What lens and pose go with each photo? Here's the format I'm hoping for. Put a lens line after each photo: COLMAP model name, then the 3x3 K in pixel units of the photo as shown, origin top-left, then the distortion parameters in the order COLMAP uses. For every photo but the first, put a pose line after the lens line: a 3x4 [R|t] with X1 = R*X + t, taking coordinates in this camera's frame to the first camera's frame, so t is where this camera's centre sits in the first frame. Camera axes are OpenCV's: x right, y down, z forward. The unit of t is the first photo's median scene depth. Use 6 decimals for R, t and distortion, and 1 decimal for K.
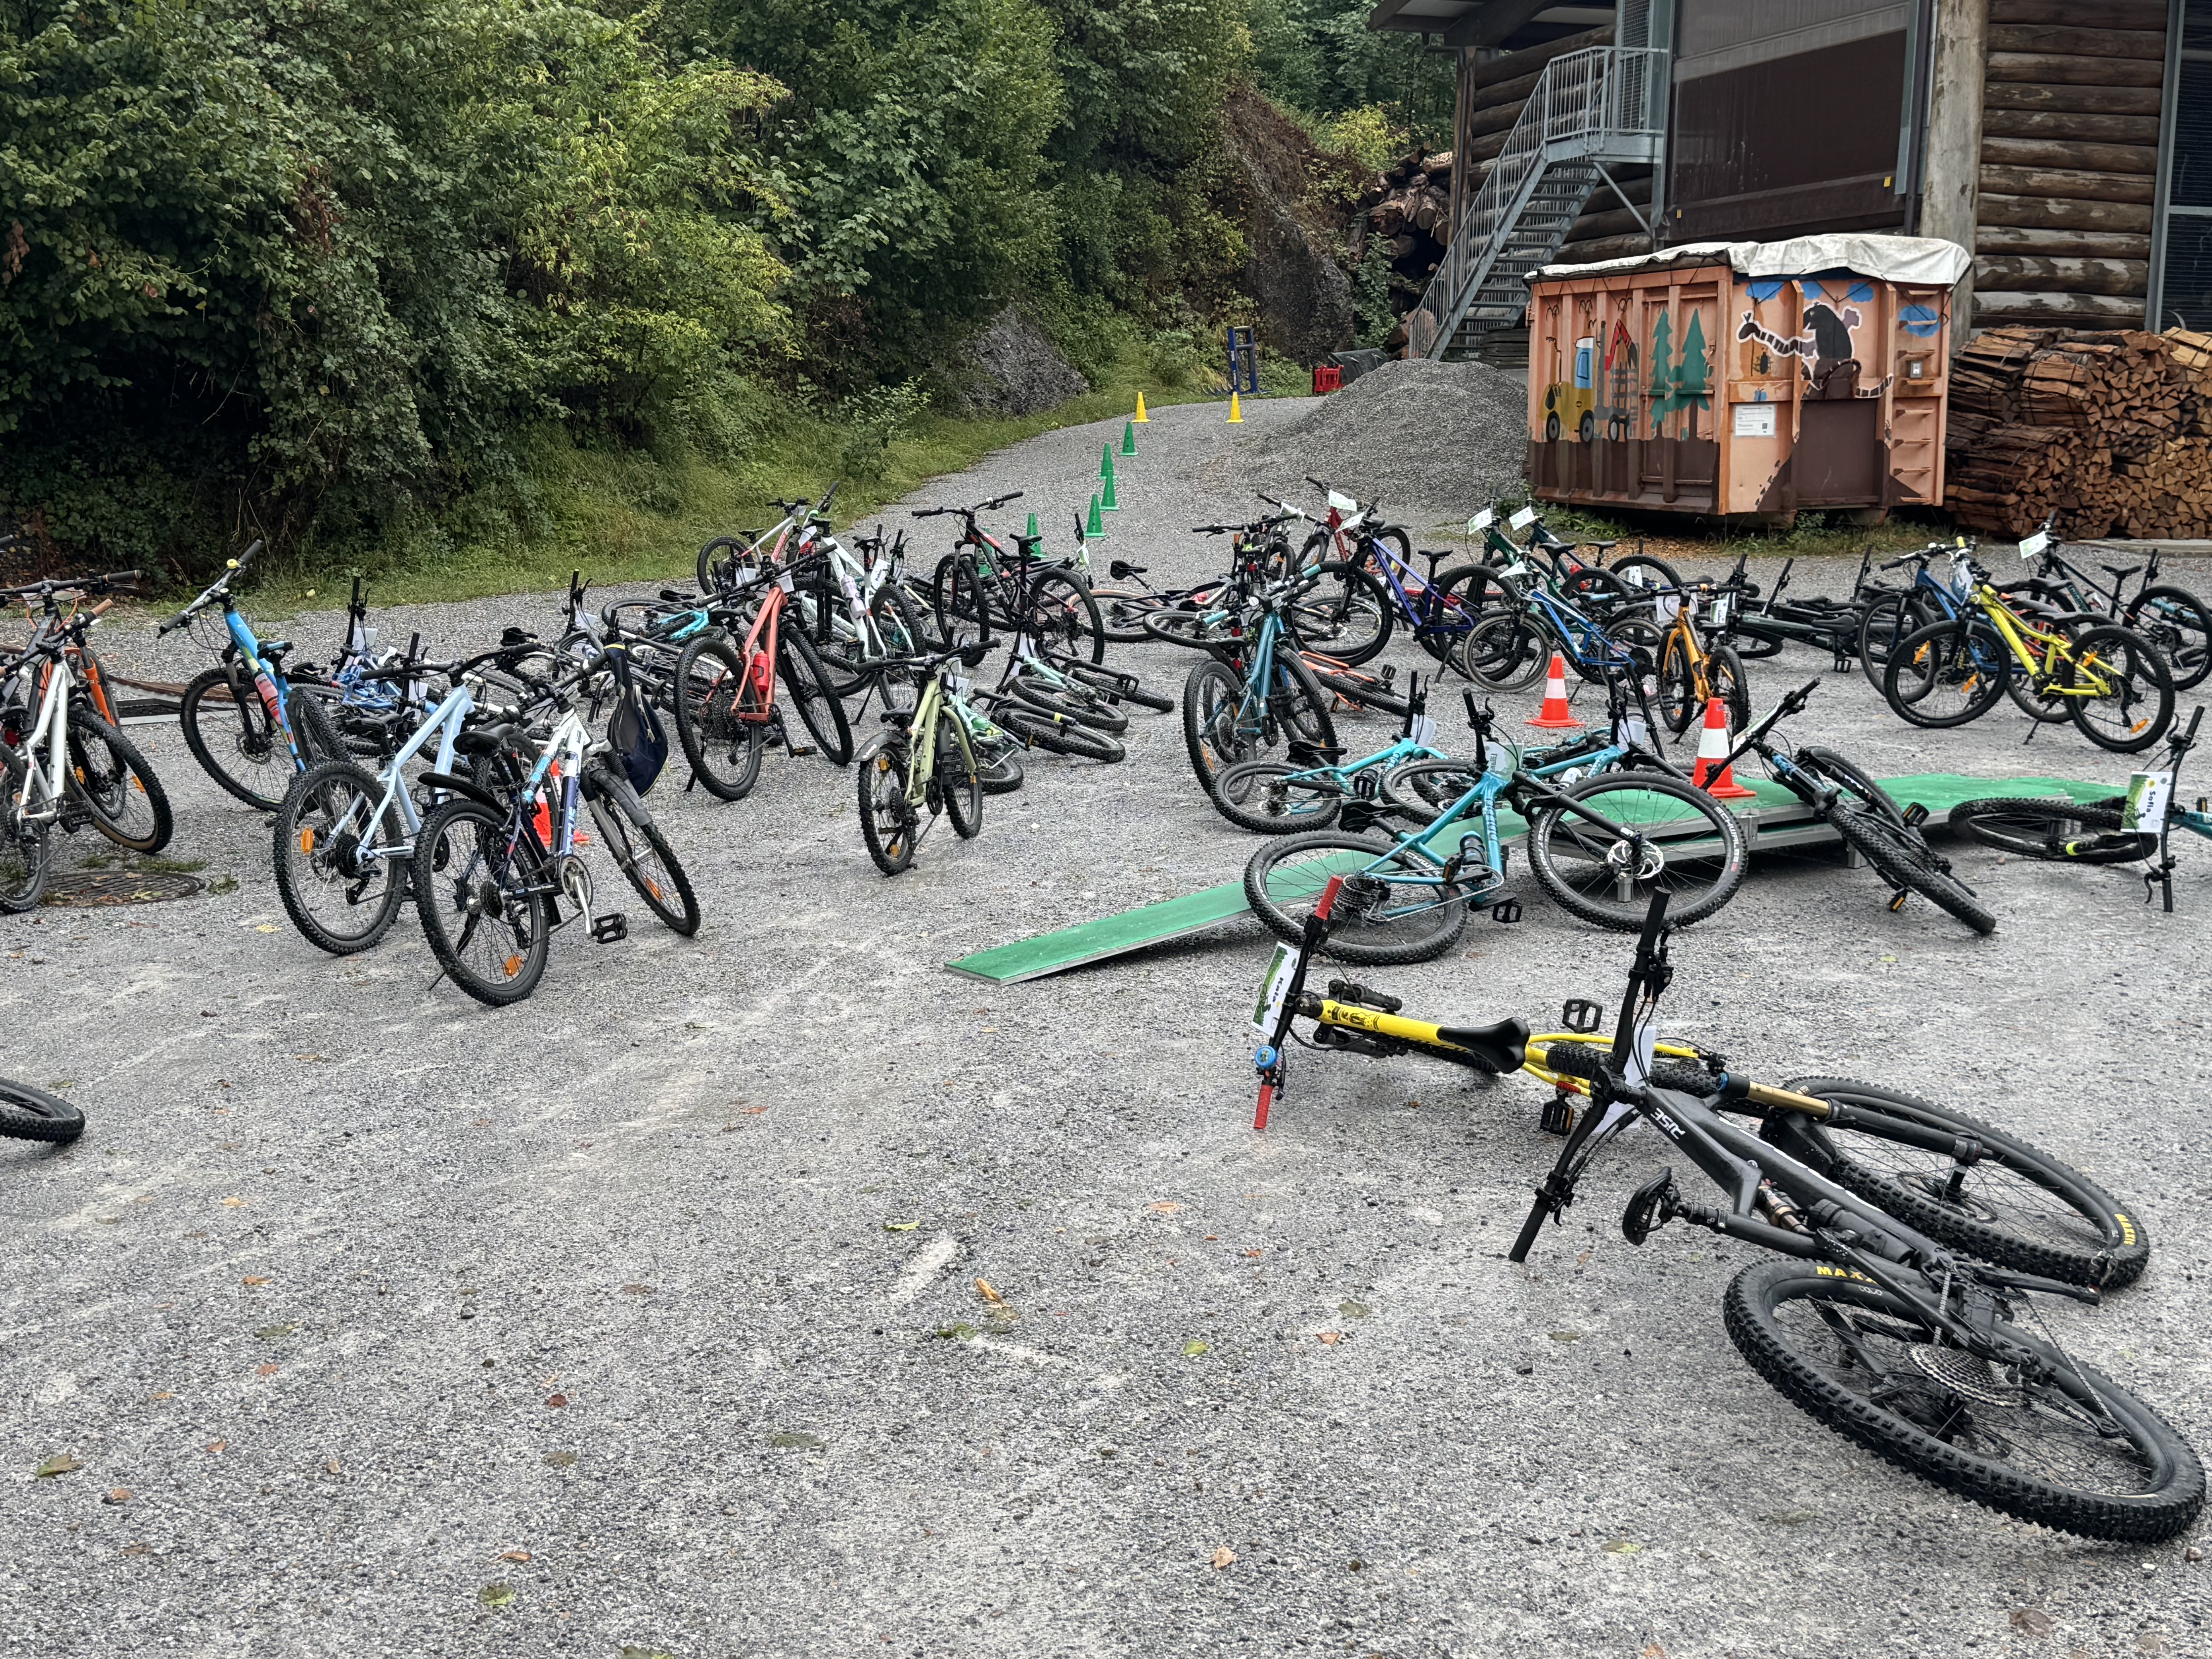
lens RADIAL K [[2697.5, 0, 1106.0], [0, 2697.5, 829.5], [0, 0, 1]] dist [0.272947, -0.642346]
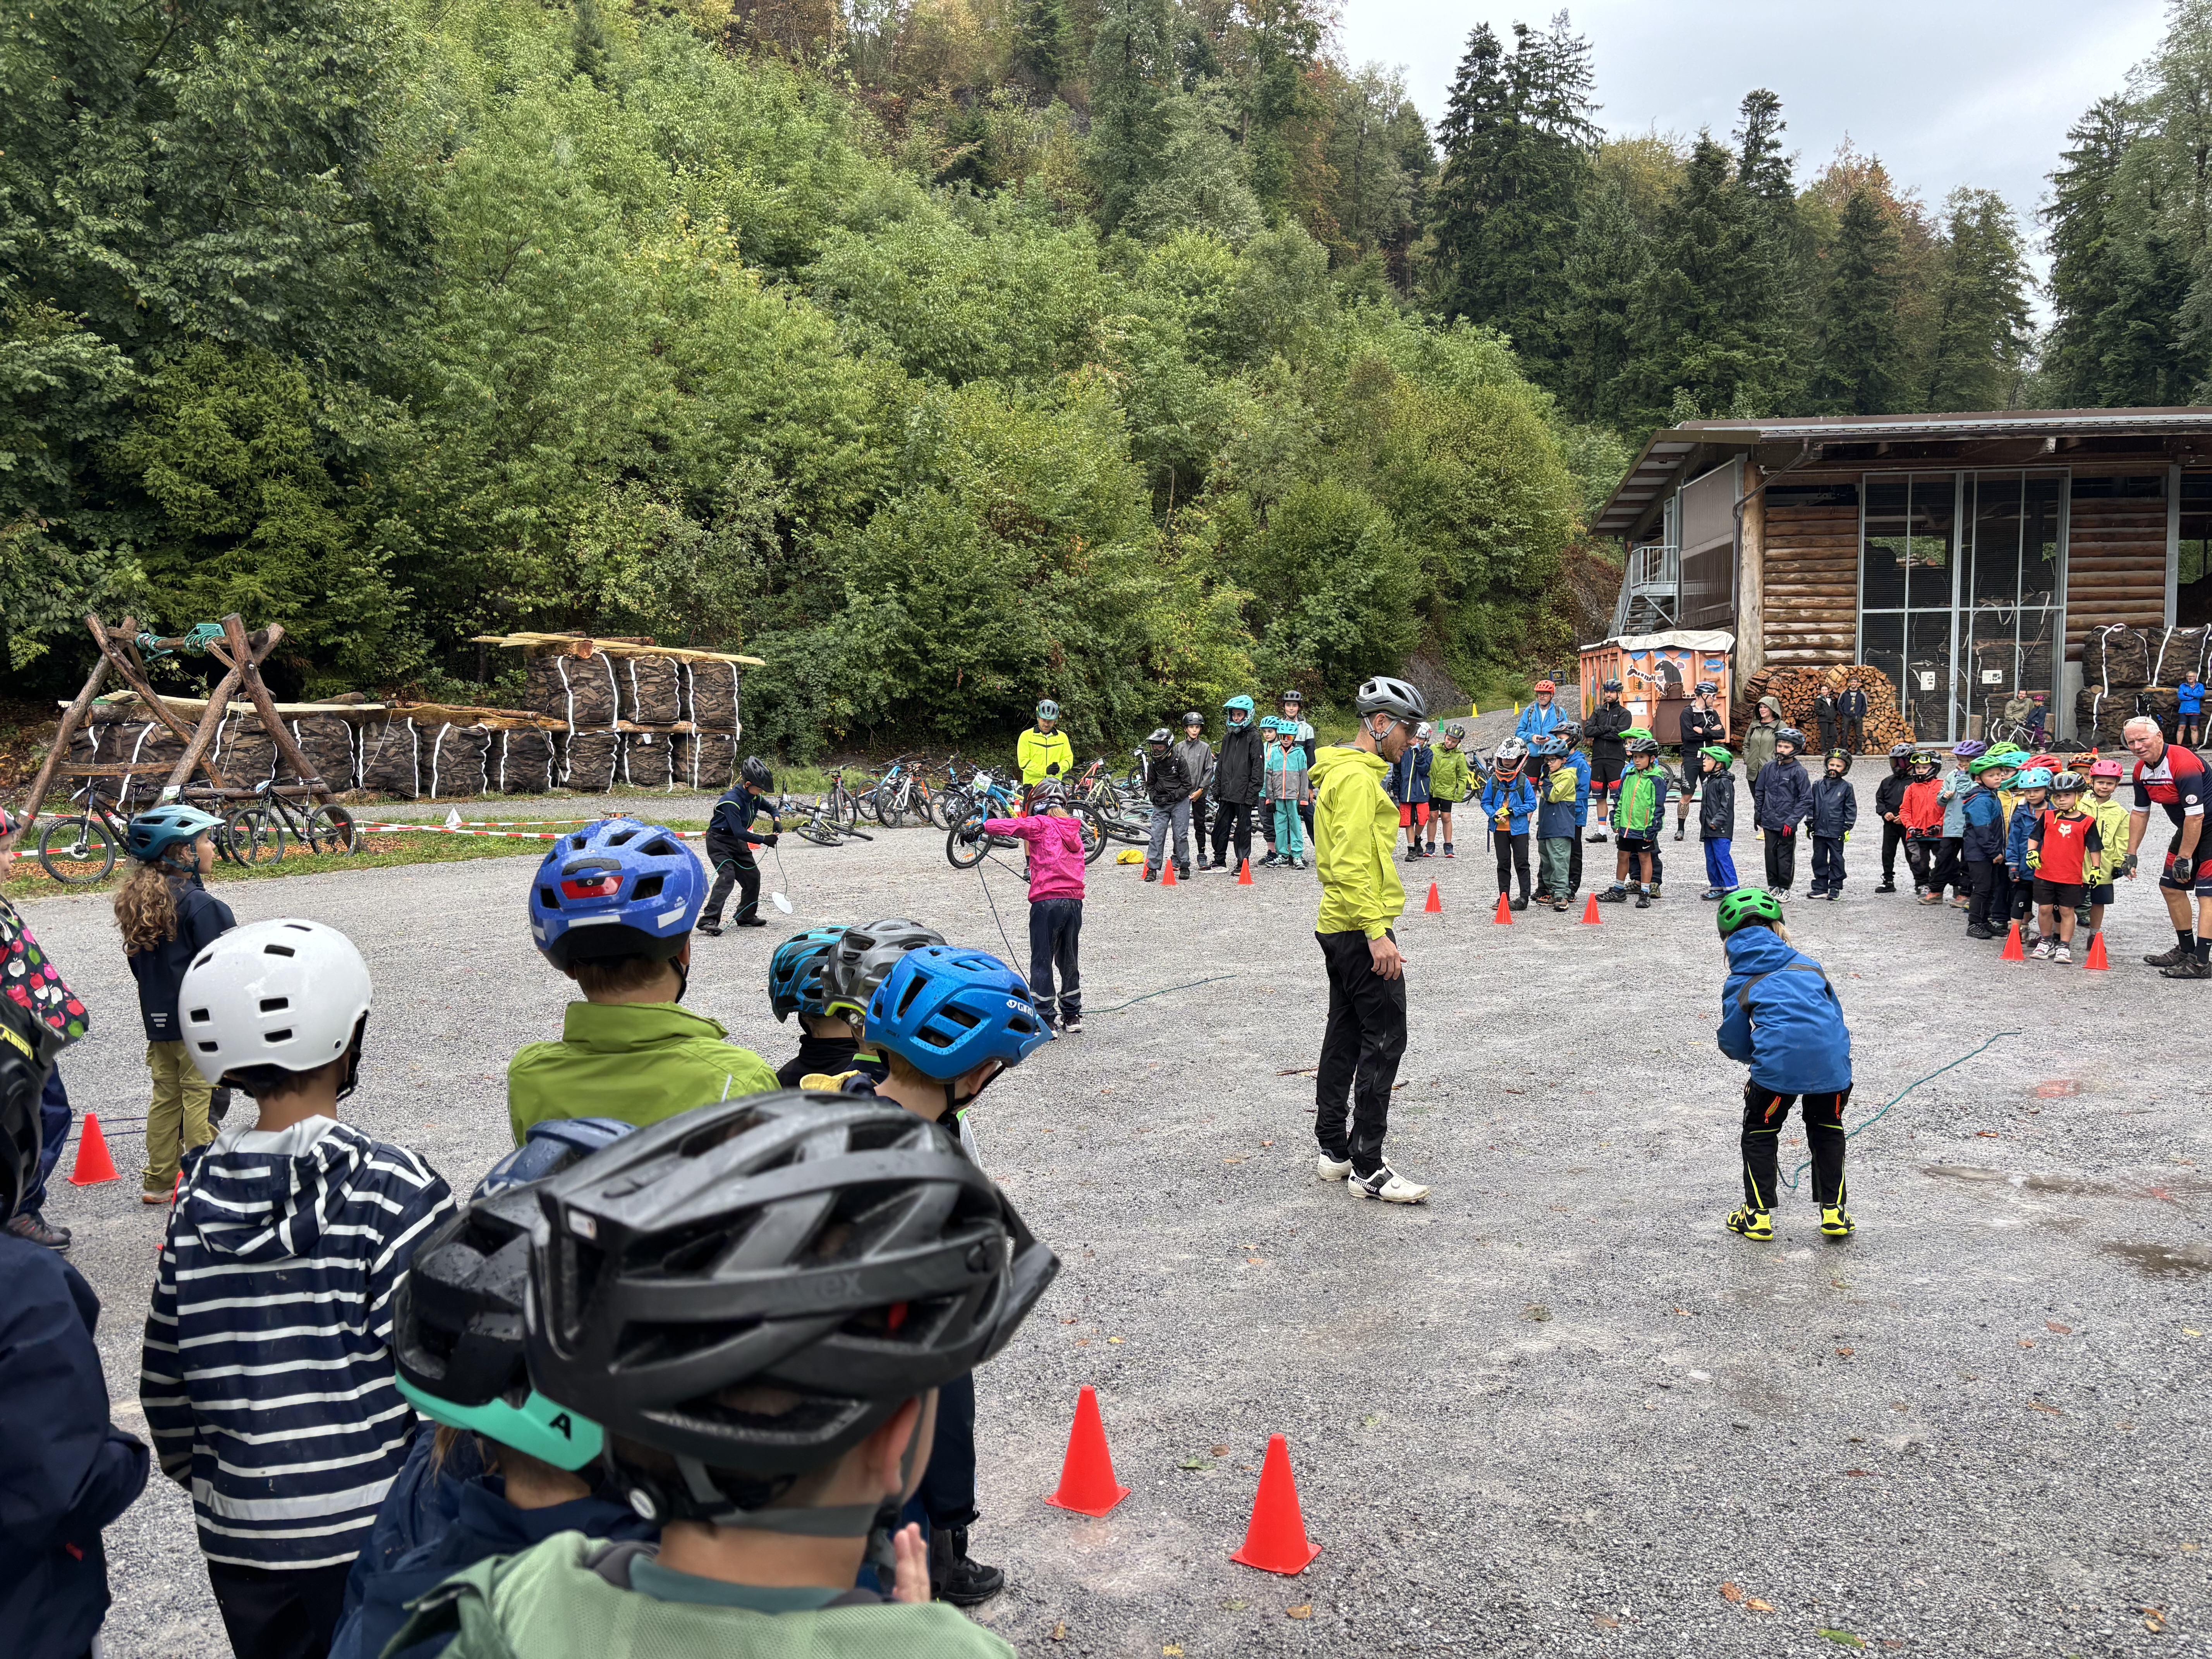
lens RADIAL K [[1711.4, 0, 1106.0], [0, 1711.4, 829.5], [0, 0, 1]] dist [0.003400, -0.006827]
pose [[0.936083, -0.012375, -0.351563, 0.302655], [-0.021023, 0.995627, -0.091021, 0.093473], [0.351152, 0.092594, 0.931729, -0.500607]]
